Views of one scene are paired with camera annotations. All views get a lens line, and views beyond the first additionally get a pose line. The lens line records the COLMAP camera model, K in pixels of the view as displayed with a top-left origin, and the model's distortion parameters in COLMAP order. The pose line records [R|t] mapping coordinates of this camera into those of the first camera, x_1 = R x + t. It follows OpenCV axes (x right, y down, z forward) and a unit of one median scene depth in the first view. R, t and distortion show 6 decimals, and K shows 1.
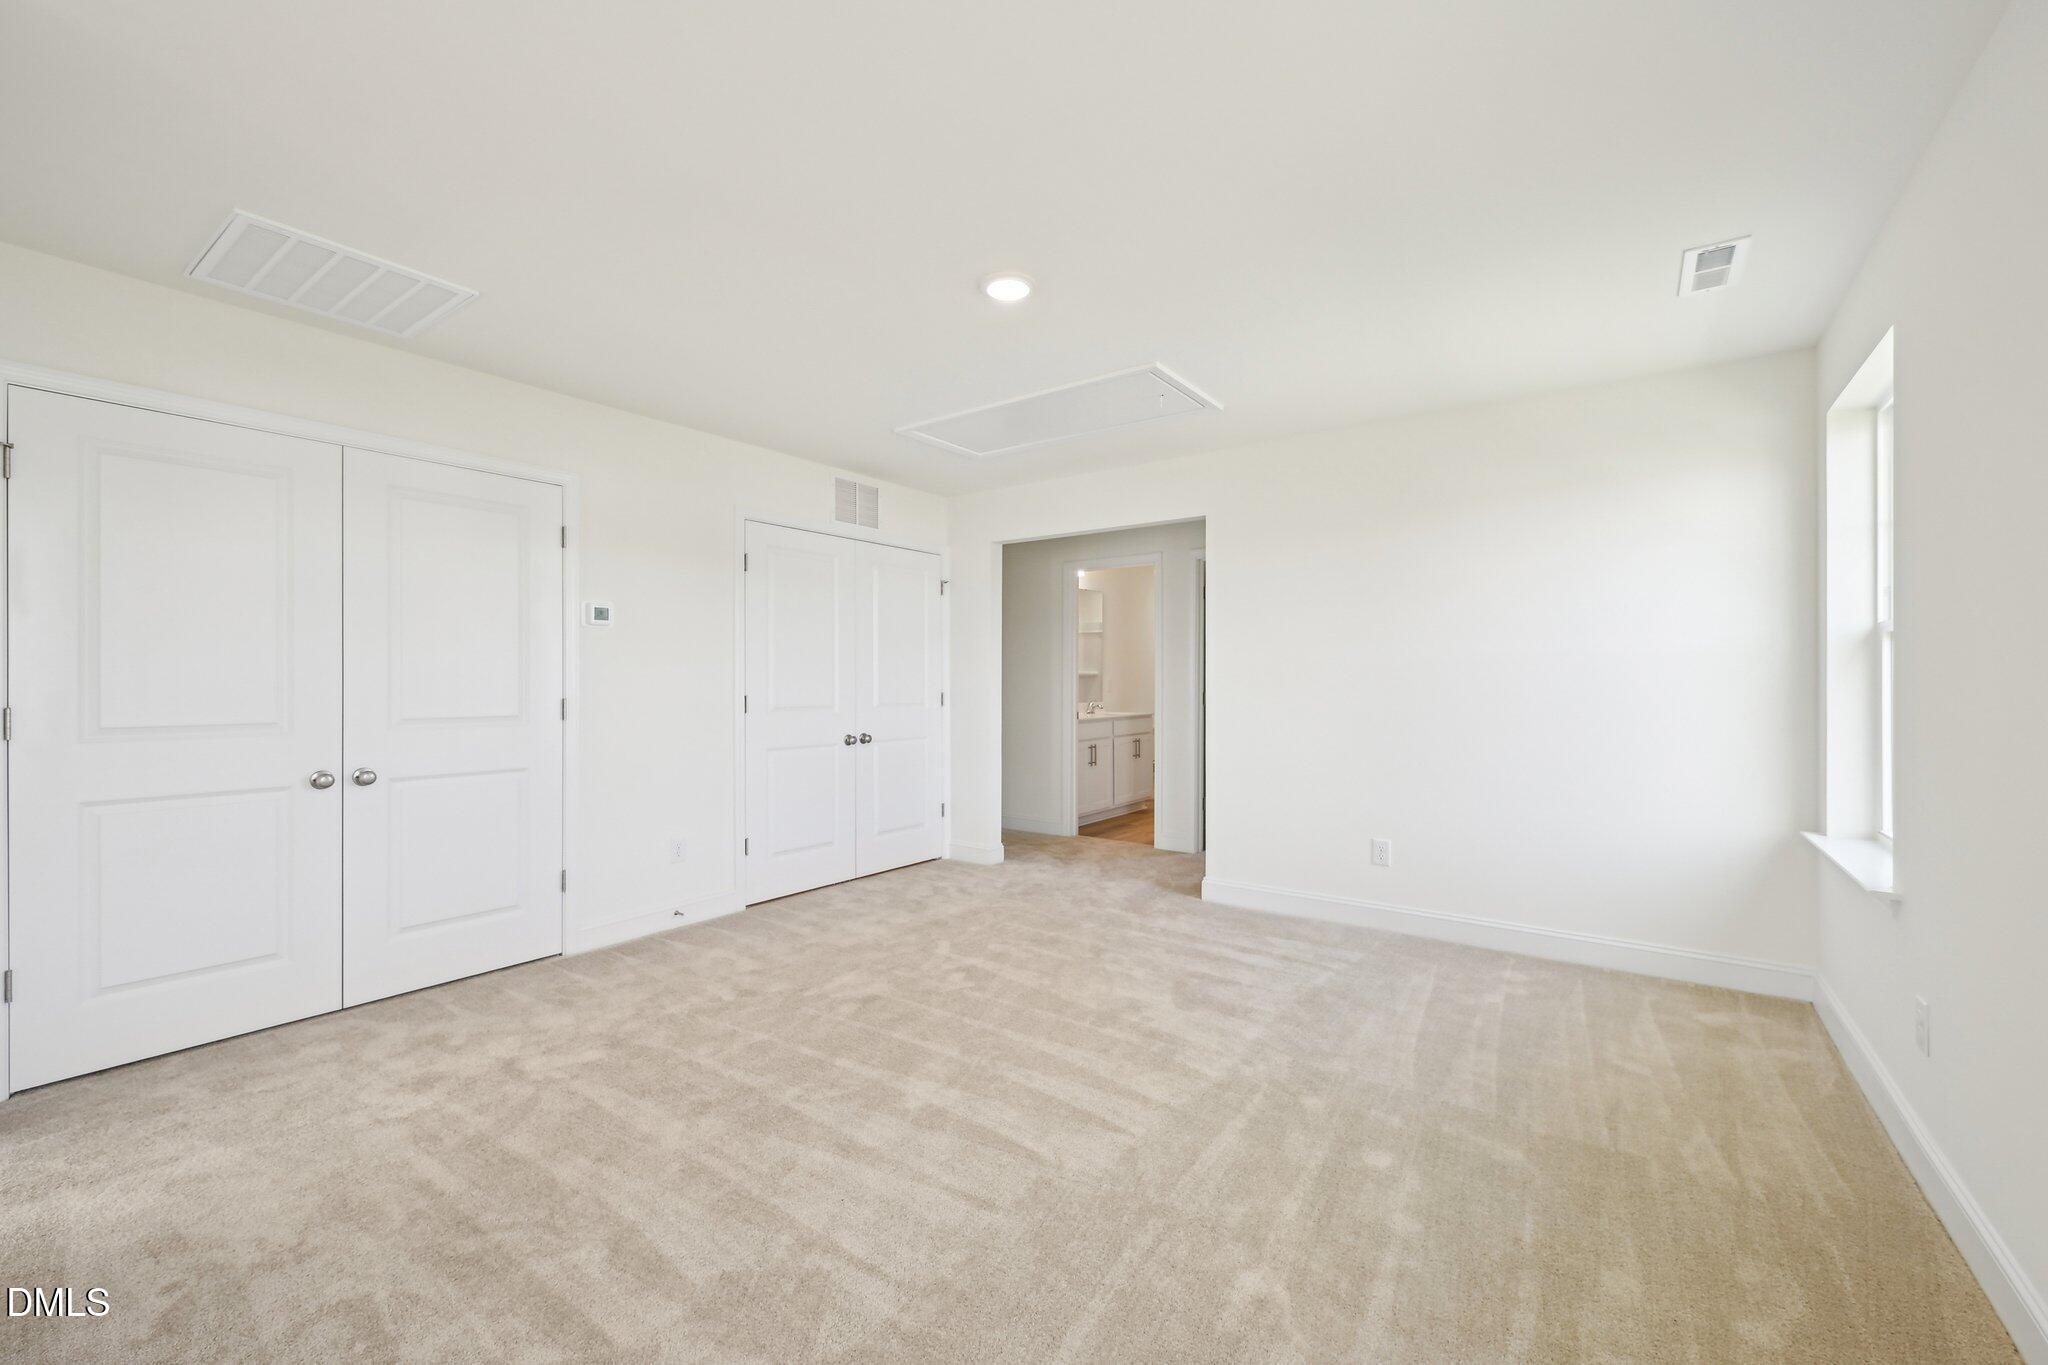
lens RADIAL K [[832.6, 0, 1024.0], [0, 832.6, 682.5], [0, 0, 1]] dist [-0.000644, -0.000115]
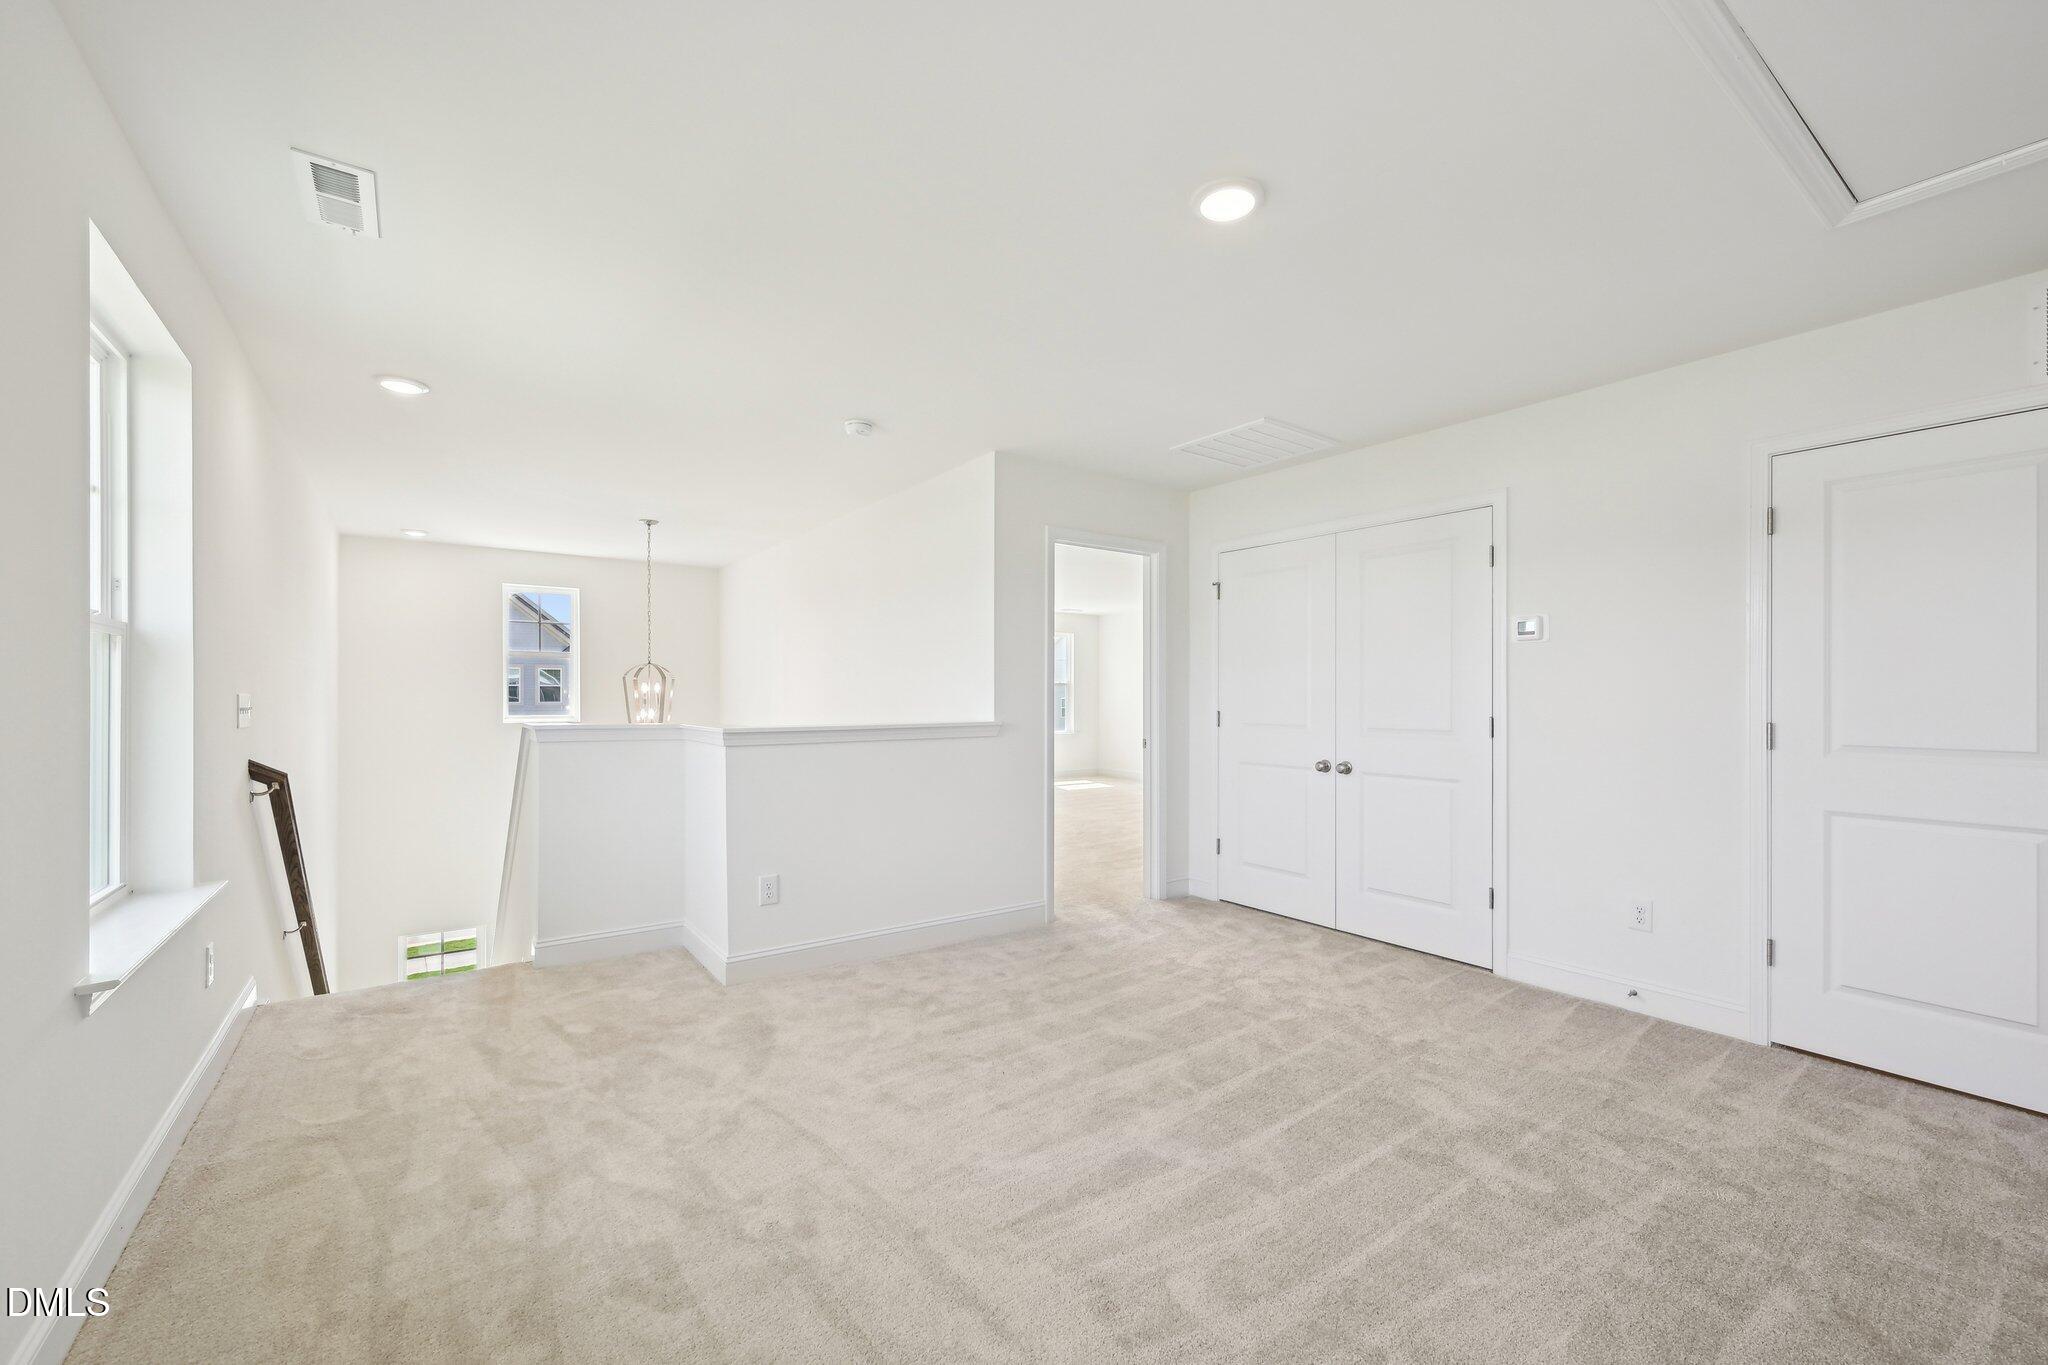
lens RADIAL K [[832.6, 0, 1024.0], [0, 832.6, 682.5], [0, 0, 1]] dist [-0.000644, -0.000115]
pose [[-0.313432, -0.015833, -0.949479, 0.608952], [-0.007606, 0.999871, -0.014163, -0.003458], [0.949580, 0.002783, -0.313512, 0.814330]]
